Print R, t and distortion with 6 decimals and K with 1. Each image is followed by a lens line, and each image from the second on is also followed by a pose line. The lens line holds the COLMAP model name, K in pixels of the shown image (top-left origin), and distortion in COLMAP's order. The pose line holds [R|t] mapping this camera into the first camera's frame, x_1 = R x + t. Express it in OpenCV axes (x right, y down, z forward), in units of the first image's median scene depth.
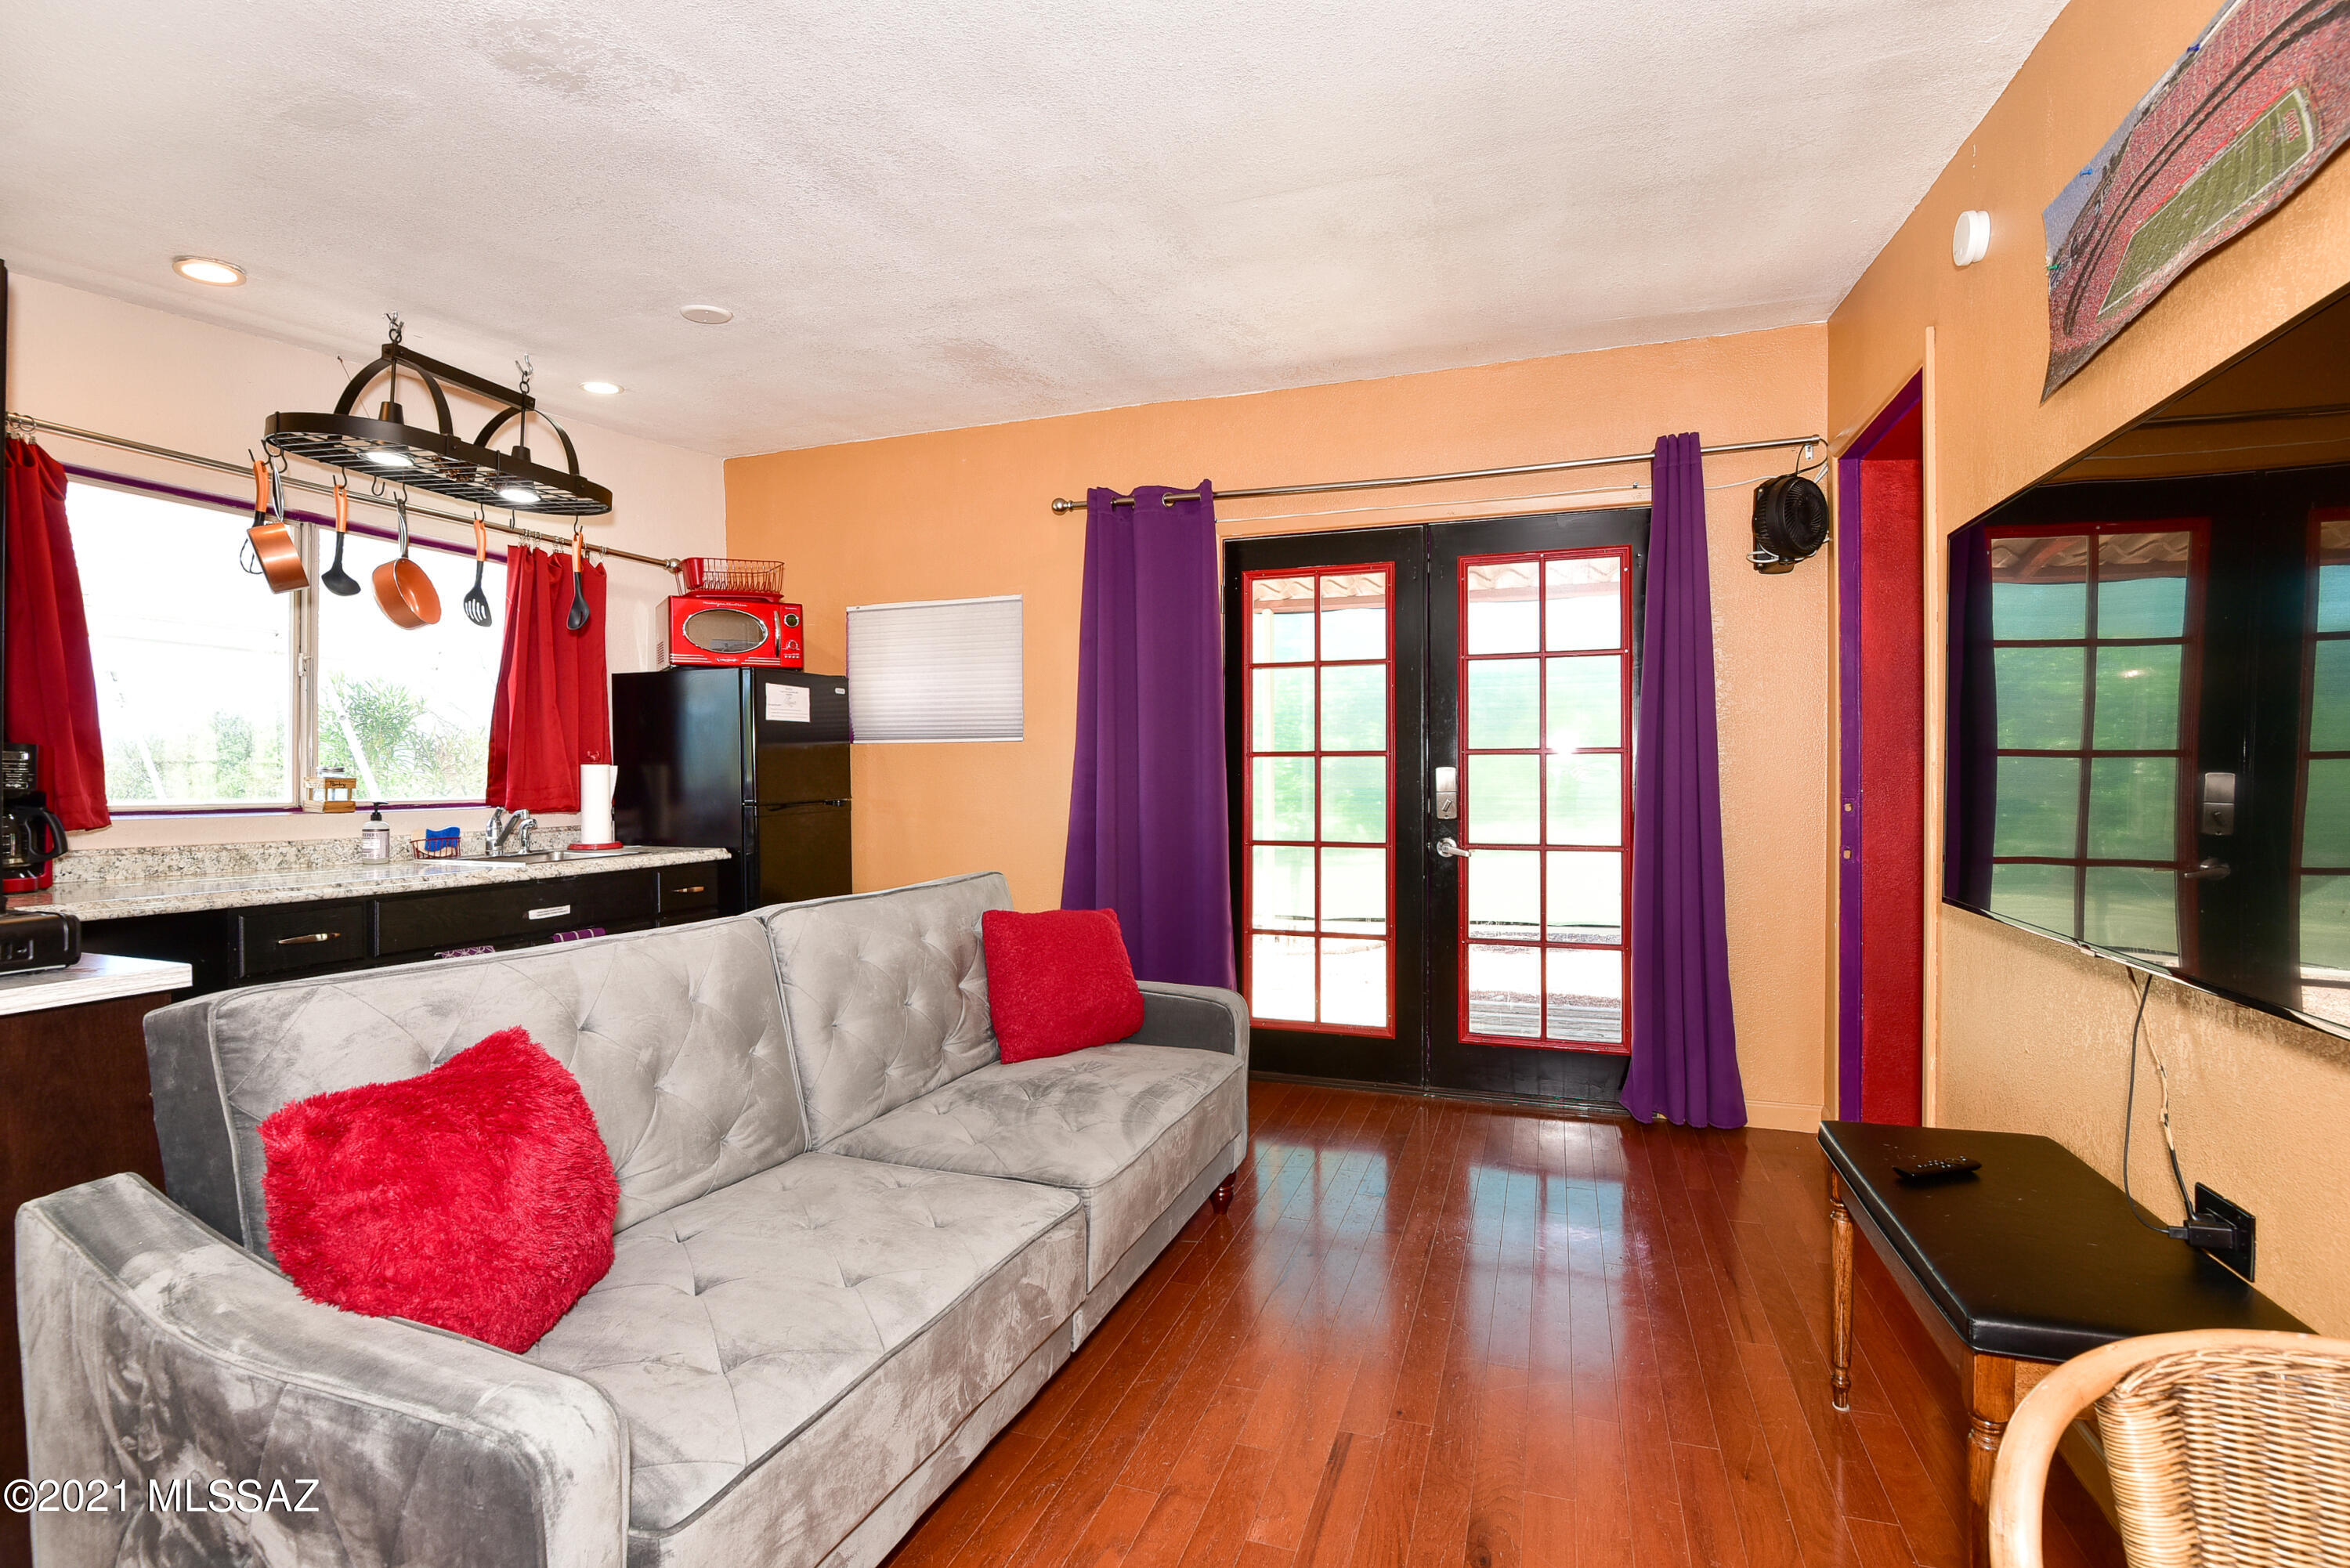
lens RADIAL K [[1088.4, 0, 1197.2], [0, 1088.4, 785.1], [0, 0, 1]] dist [-0.022268, -0.001165]
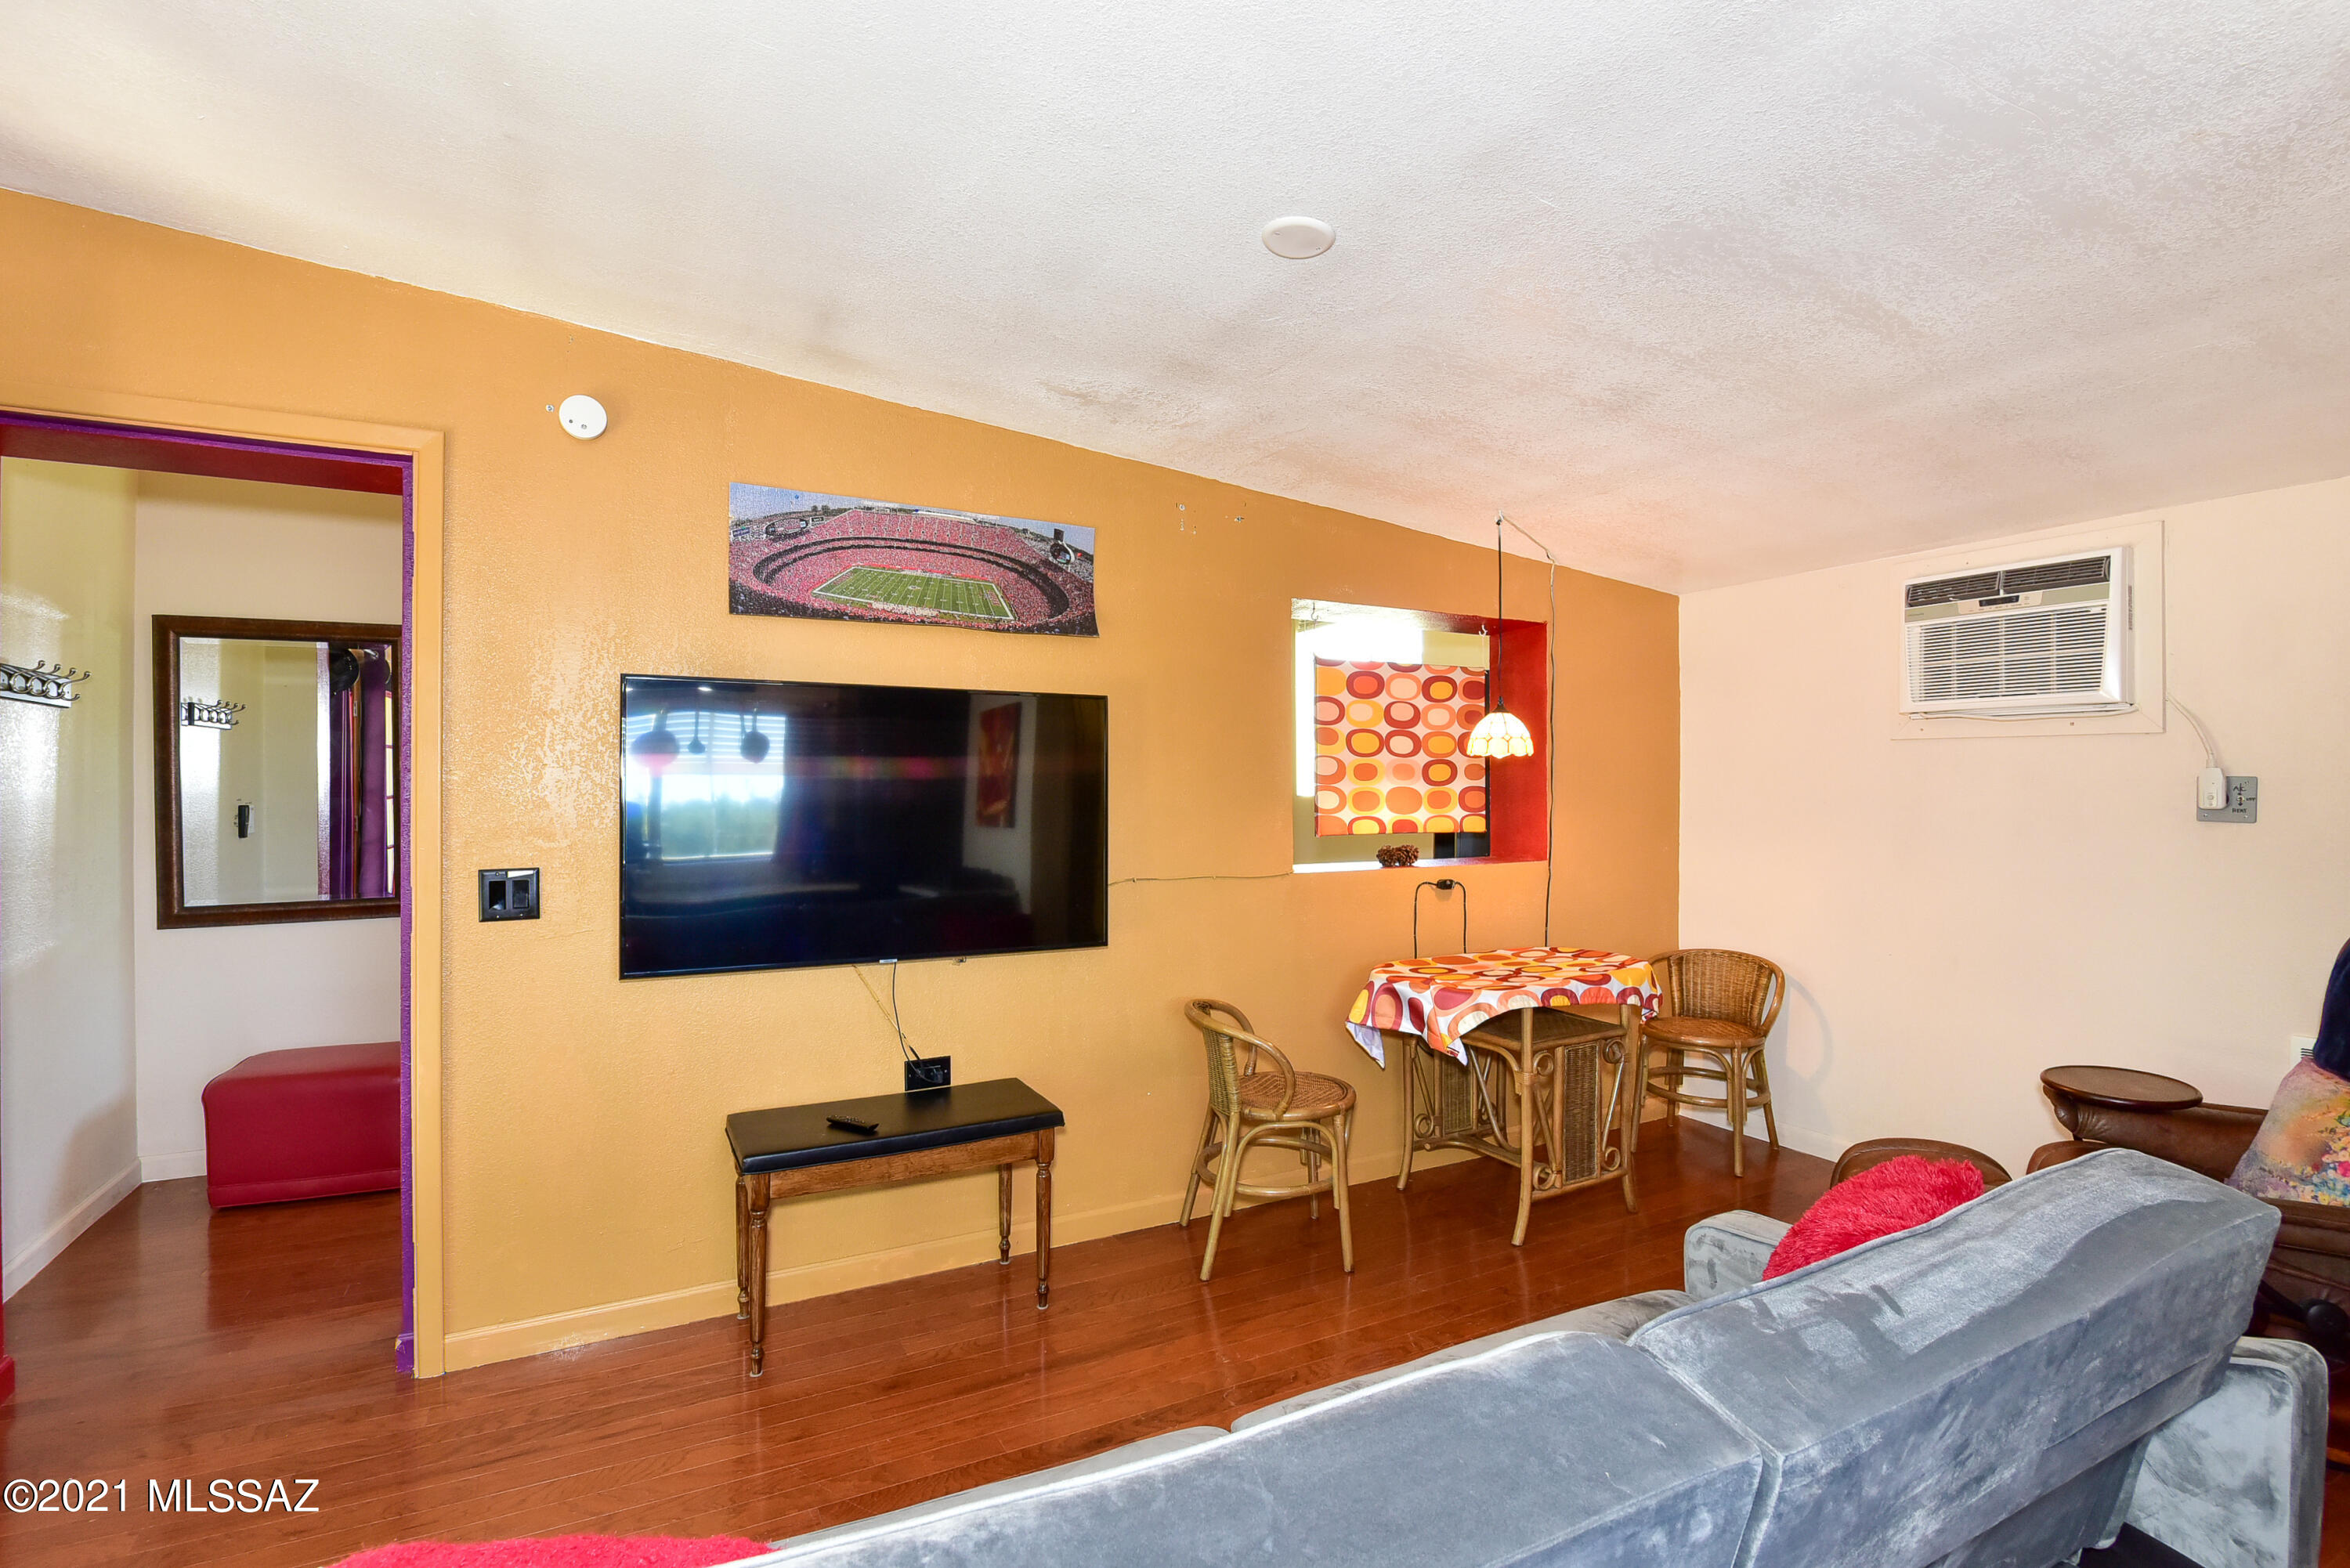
lens RADIAL K [[1088.4, 0, 1197.2], [0, 1088.4, 785.1], [0, 0, 1]] dist [-0.022268, -0.001165]
pose [[-0.712491, 0.002709, 0.701676, -0.404535], [0.008067, 0.999958, 0.004331, -0.069178], [-0.701635, 0.008746, -0.712483, 0.913245]]
